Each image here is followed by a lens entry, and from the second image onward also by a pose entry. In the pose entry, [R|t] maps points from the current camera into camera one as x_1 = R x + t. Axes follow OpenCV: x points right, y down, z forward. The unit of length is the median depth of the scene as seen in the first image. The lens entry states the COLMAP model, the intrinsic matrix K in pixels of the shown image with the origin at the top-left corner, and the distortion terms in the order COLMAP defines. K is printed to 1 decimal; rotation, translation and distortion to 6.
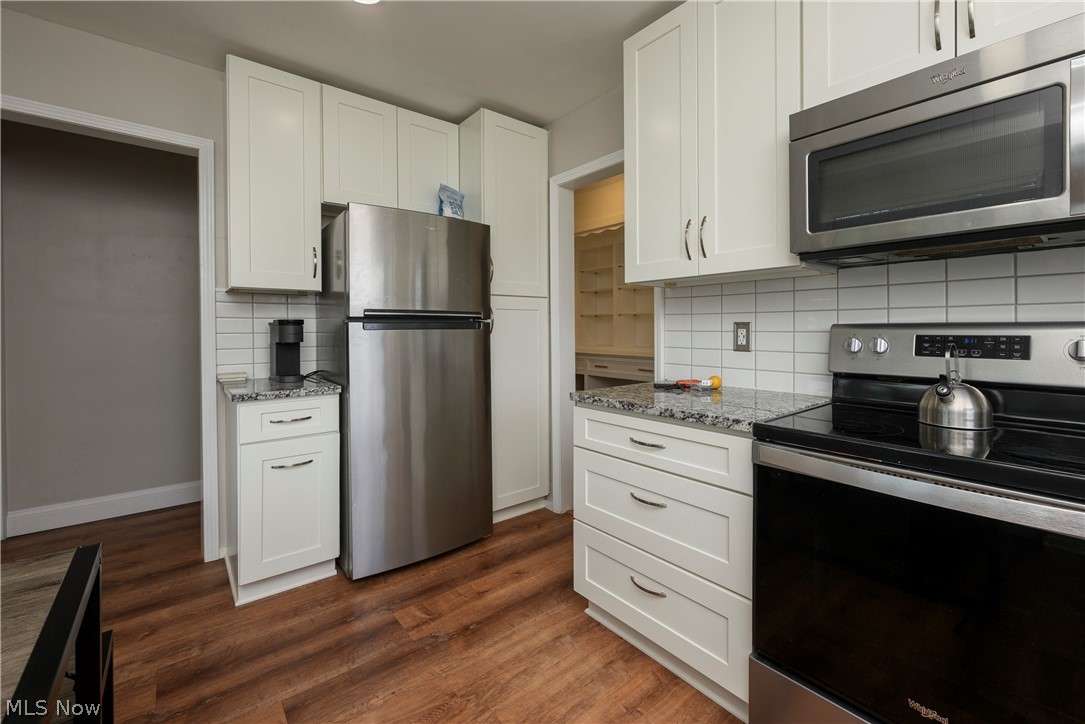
lens RADIAL K [[428.1, 0, 545.1], [0, 428.1, 338.4], [0, 0, 1]] dist [0.027678, 0.000143]
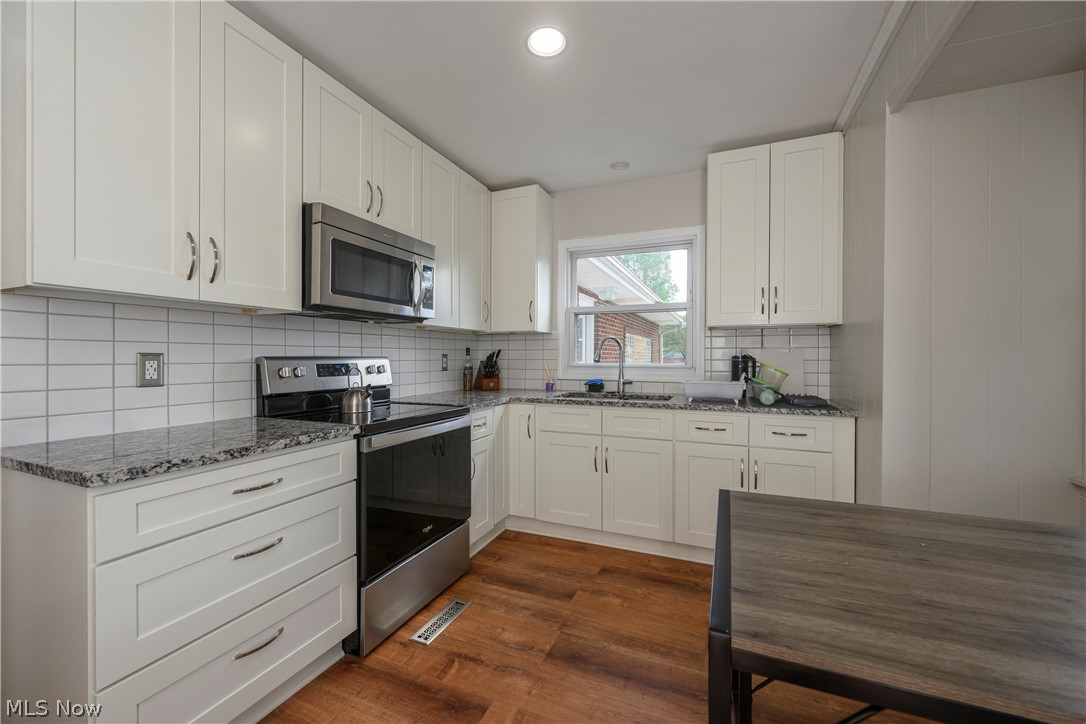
lens RADIAL K [[418.8, 0, 543.0], [0, 418.8, 362.0], [0, 0, 1]] dist [0.000590, 0.000063]
pose [[-0.418144, -0.003258, 0.908375, -0.808620], [0.025446, 0.999559, 0.015298, -0.015593], [-0.908024, 0.029511, -0.417877, 0.813413]]
